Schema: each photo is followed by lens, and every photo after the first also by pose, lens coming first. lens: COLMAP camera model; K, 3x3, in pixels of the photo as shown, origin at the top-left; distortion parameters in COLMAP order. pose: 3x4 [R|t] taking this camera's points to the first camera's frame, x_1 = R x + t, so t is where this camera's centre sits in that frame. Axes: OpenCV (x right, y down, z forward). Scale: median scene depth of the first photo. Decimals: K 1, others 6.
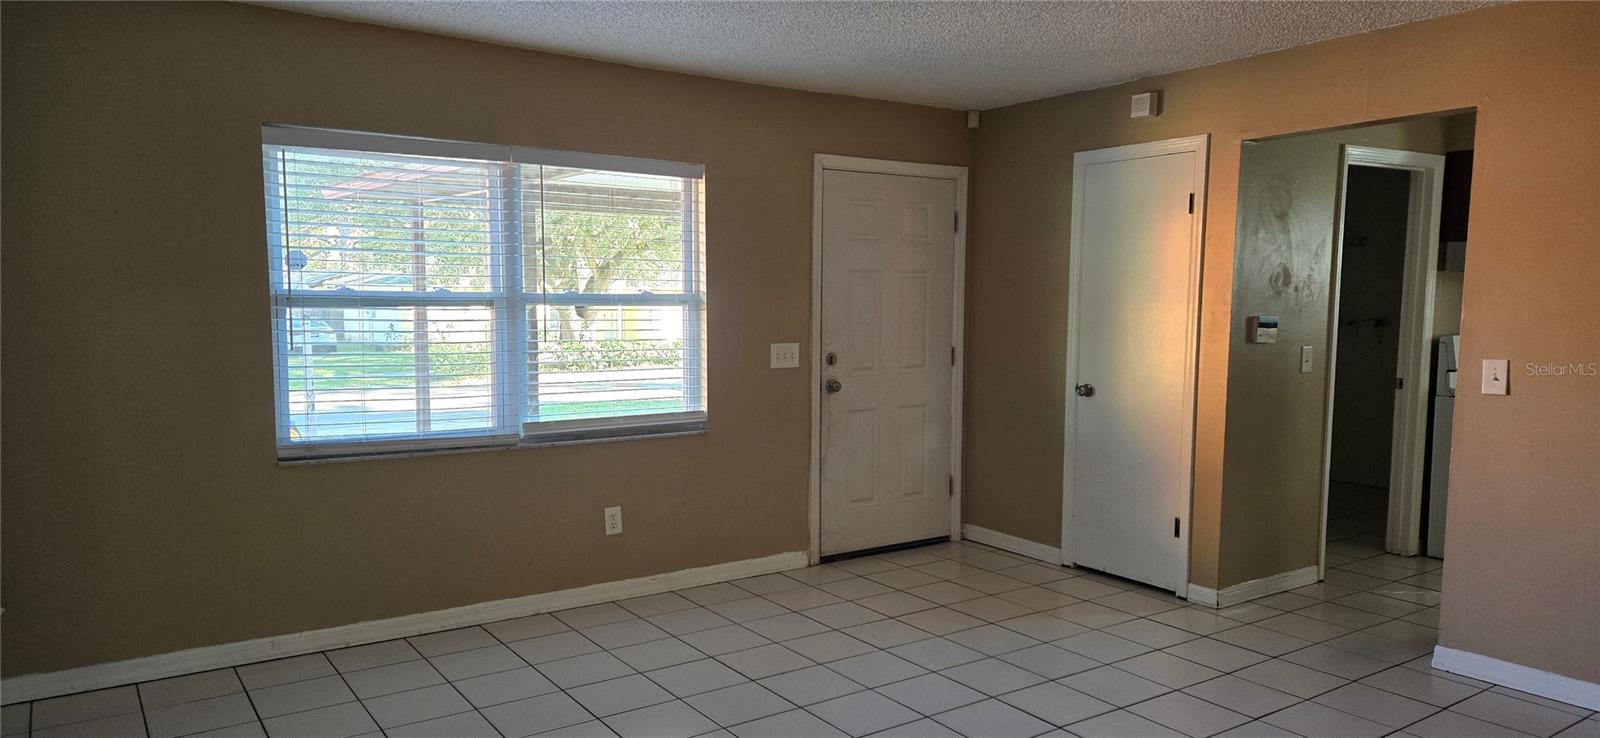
lens RADIAL K [[1063.5, 0, 793.1], [0, 1063.5, 380.6], [0, 0, 1]] dist [0.080463, -0.050183]
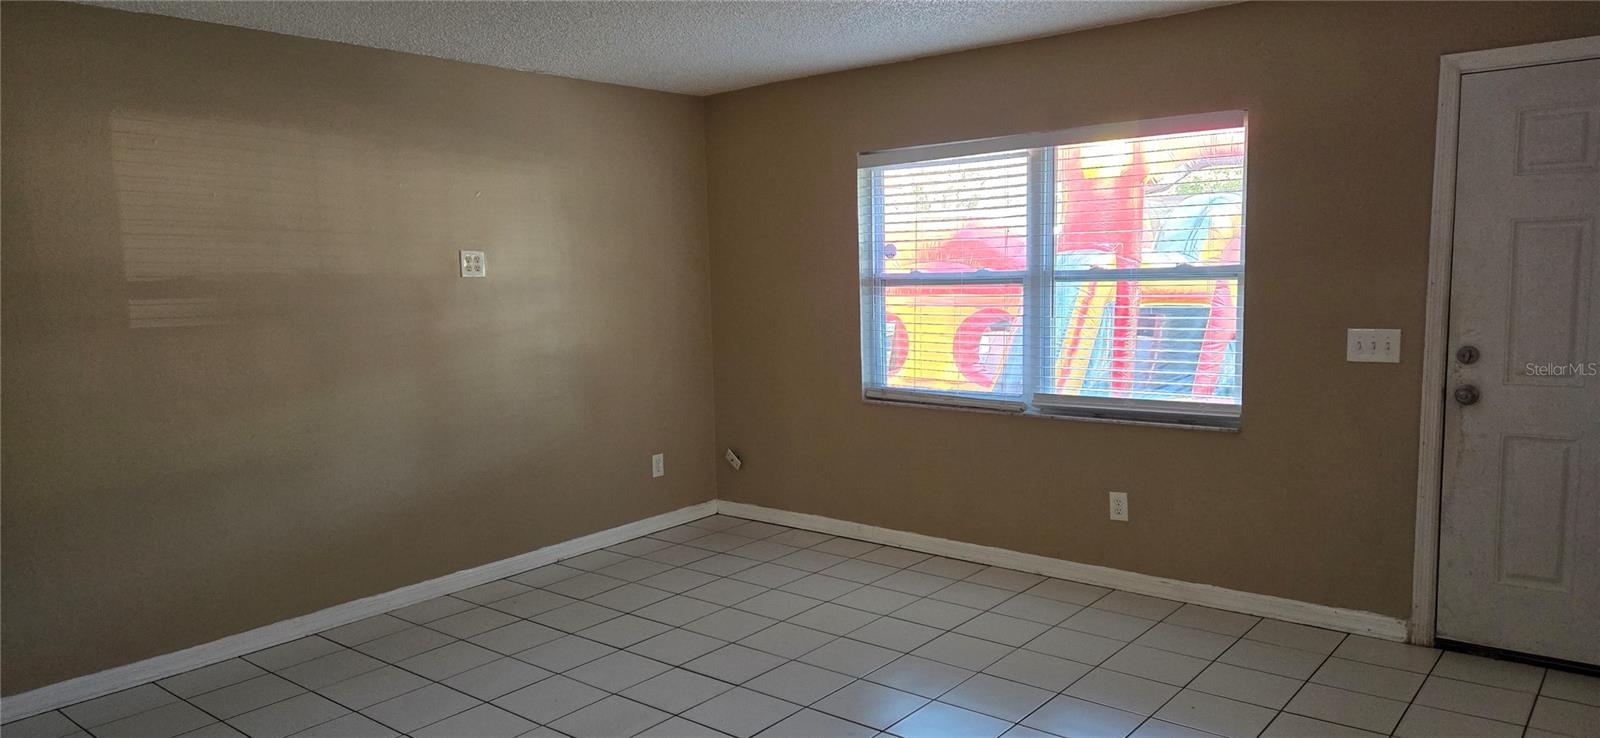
lens RADIAL K [[1063.5, 0, 832.9], [0, 1063.5, 376.9], [0, 0, 1]] dist [0.080463, -0.050183]
pose [[0.276367, 0.081269, -0.957610, 0.636927], [-0.053991, 0.996157, 0.068958, -0.034943], [0.959534, 0.032644, 0.279693, 0.455766]]
